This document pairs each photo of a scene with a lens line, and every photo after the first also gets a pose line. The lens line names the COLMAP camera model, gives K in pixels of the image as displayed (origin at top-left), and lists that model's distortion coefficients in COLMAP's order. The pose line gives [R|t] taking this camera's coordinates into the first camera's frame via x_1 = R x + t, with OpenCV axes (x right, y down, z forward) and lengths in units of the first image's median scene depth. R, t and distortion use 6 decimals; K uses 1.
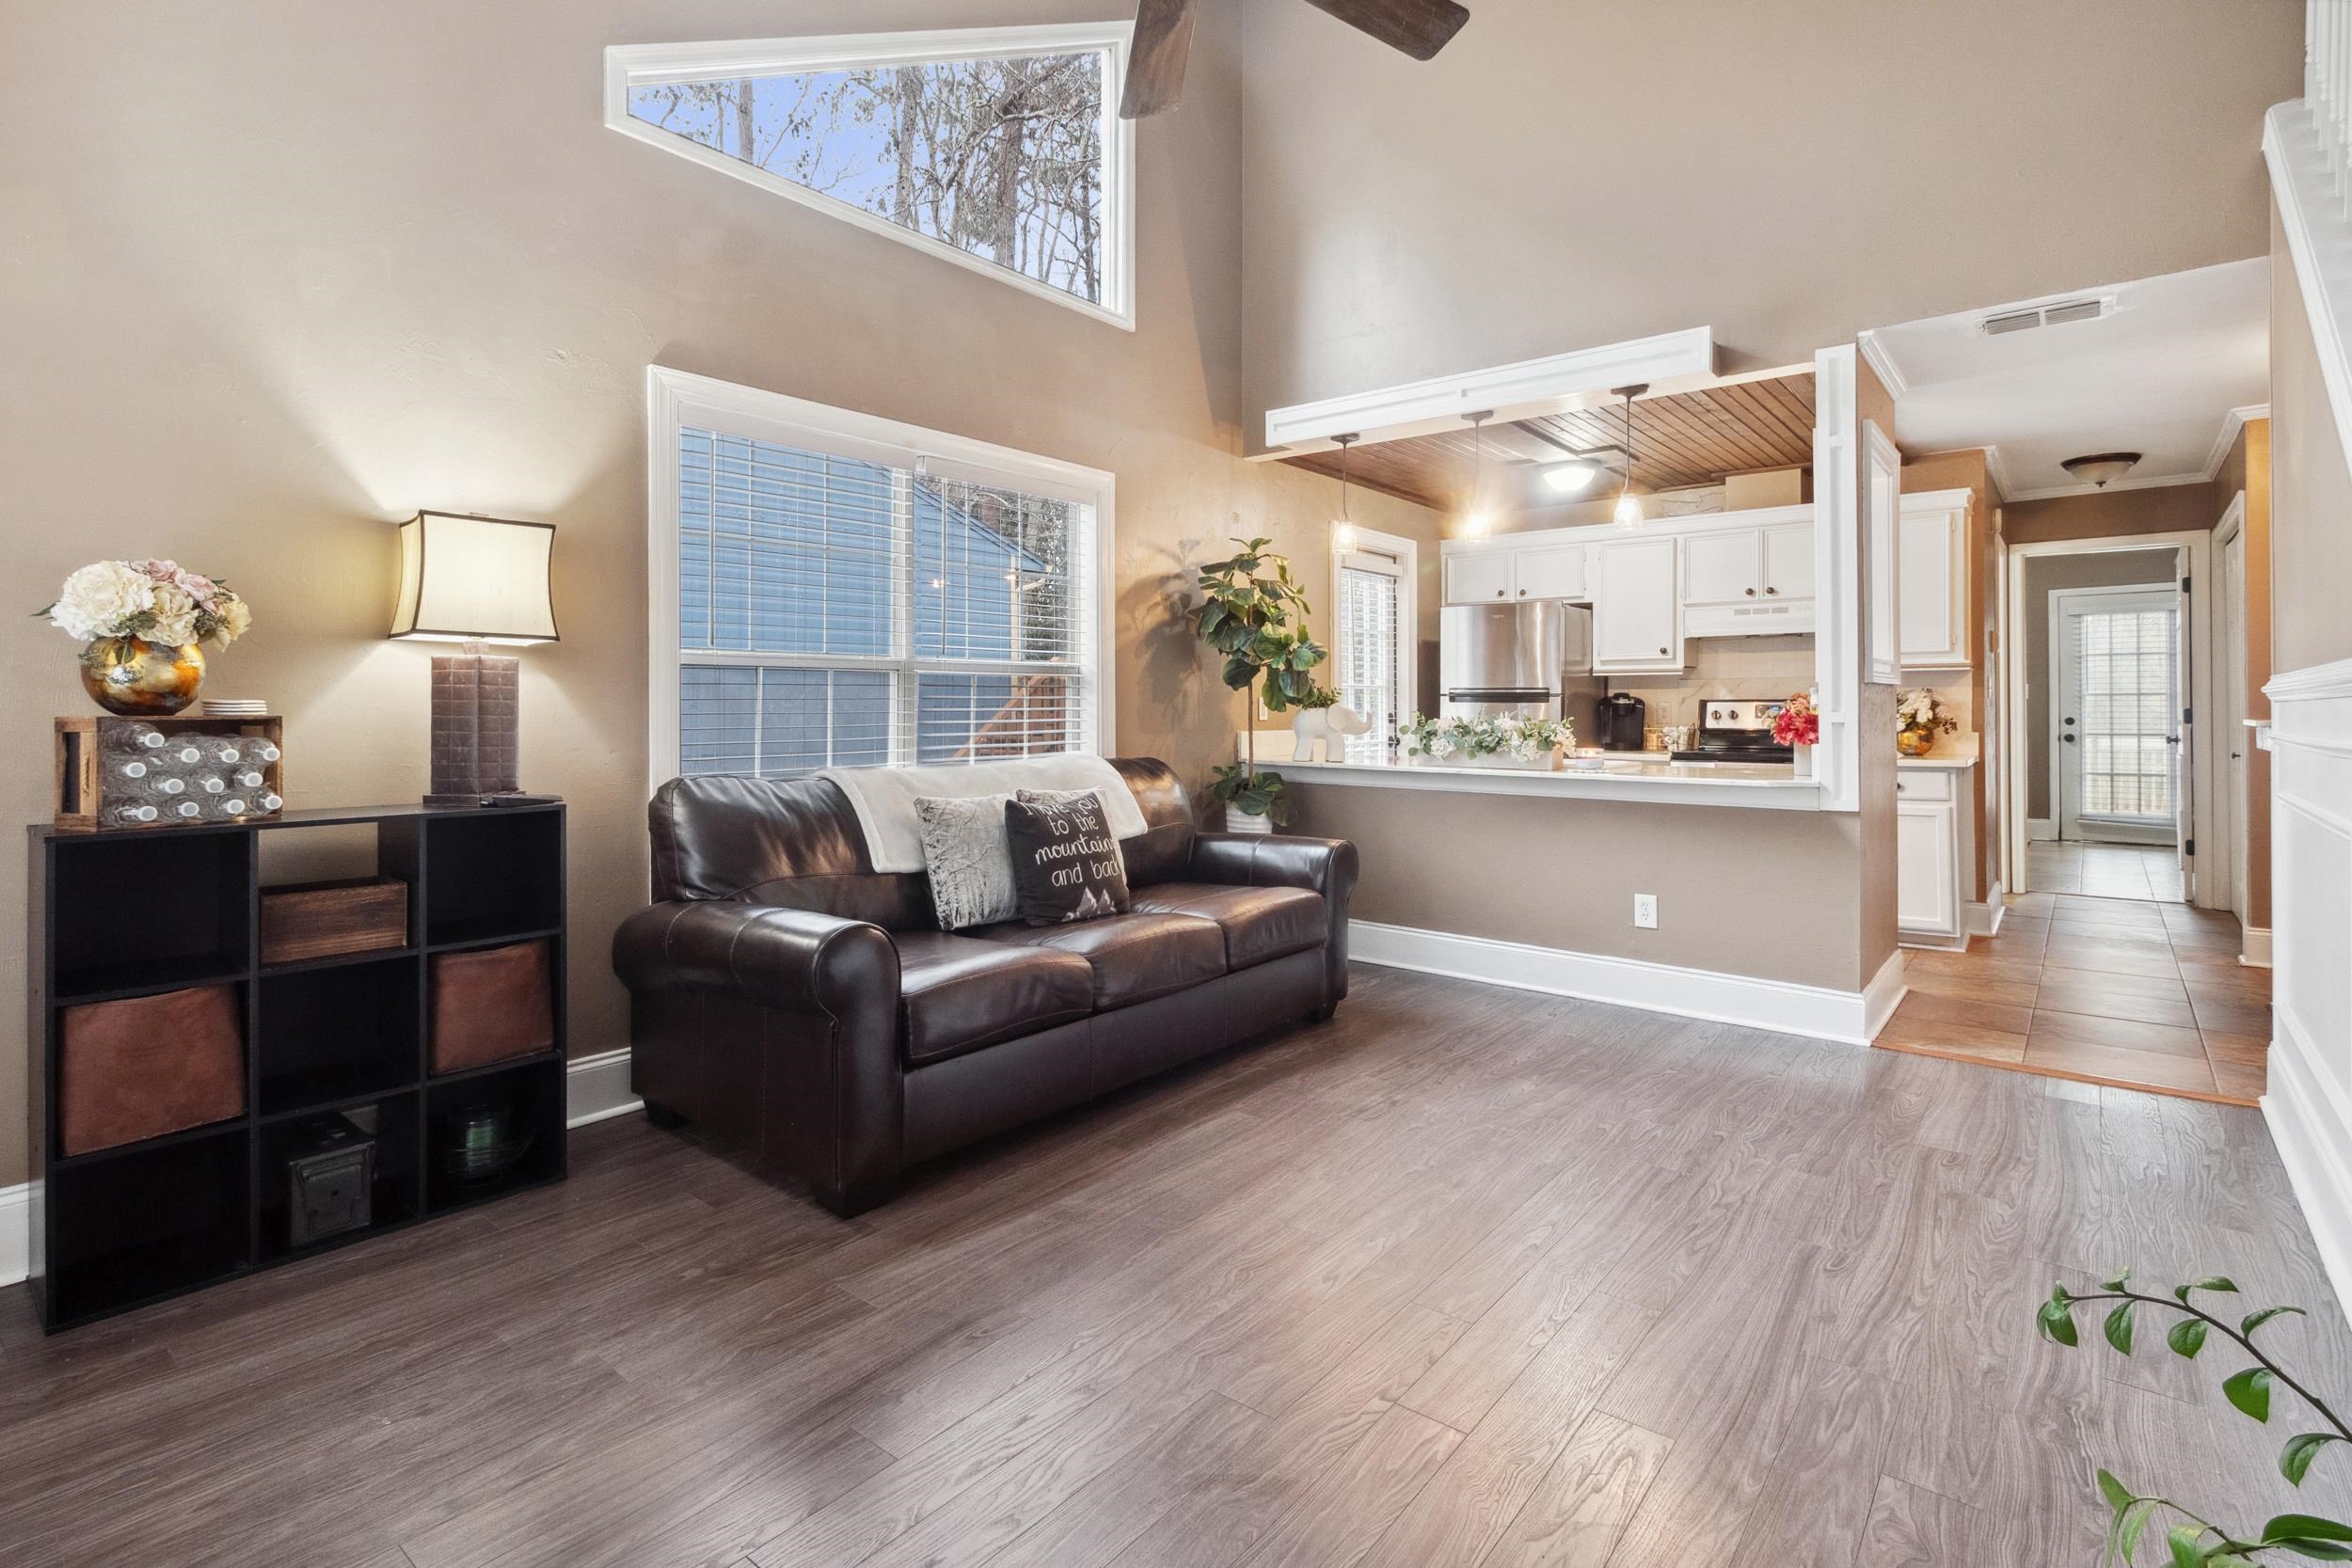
lens RADIAL K [[1140.7, 0, 1135.7], [0, 1140.7, 708.1], [0, 0, 1]] dist [0.002757, 0.000855]
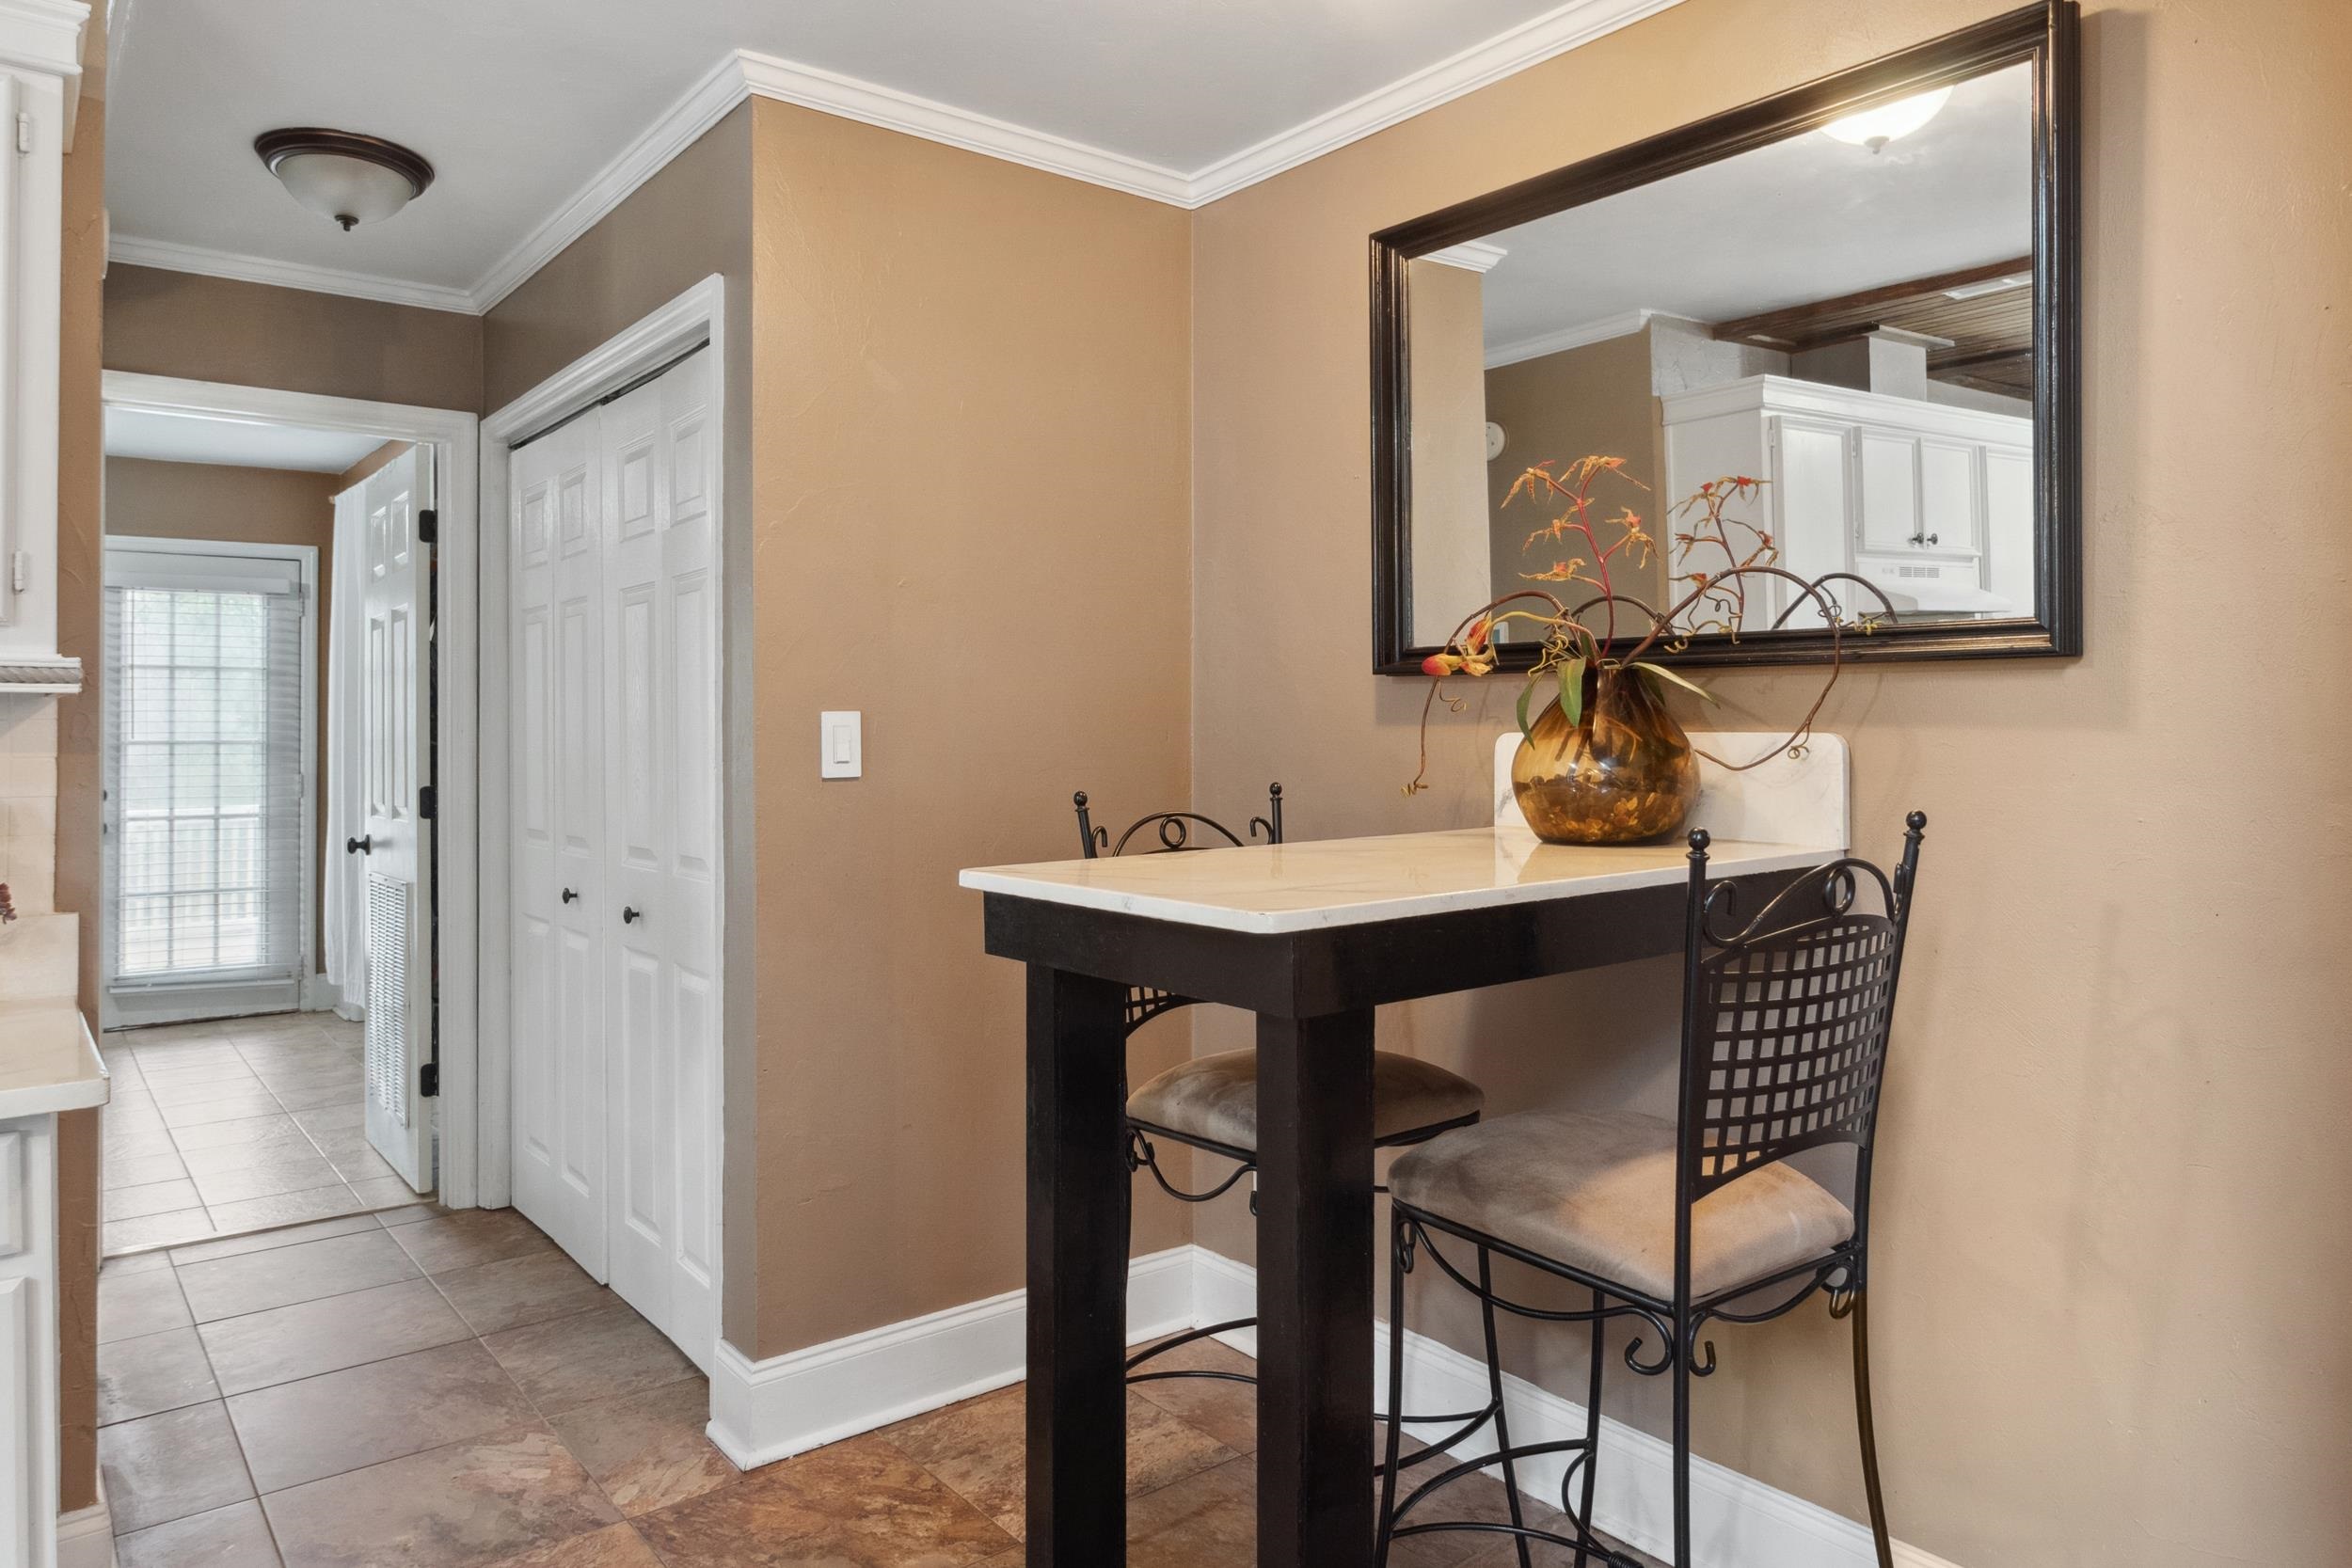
lens RADIAL K [[1515.7, 0, 1174.2], [0, 1515.7, 728.8], [0, 0, 1]] dist [0.000851, -0.000138]
pose [[0.199809, 0.007863, 0.979803, 0.421278], [0.000793, 0.999966, -0.008186, -0.021477], [-0.979835, 0.002412, 0.199796, 0.658720]]
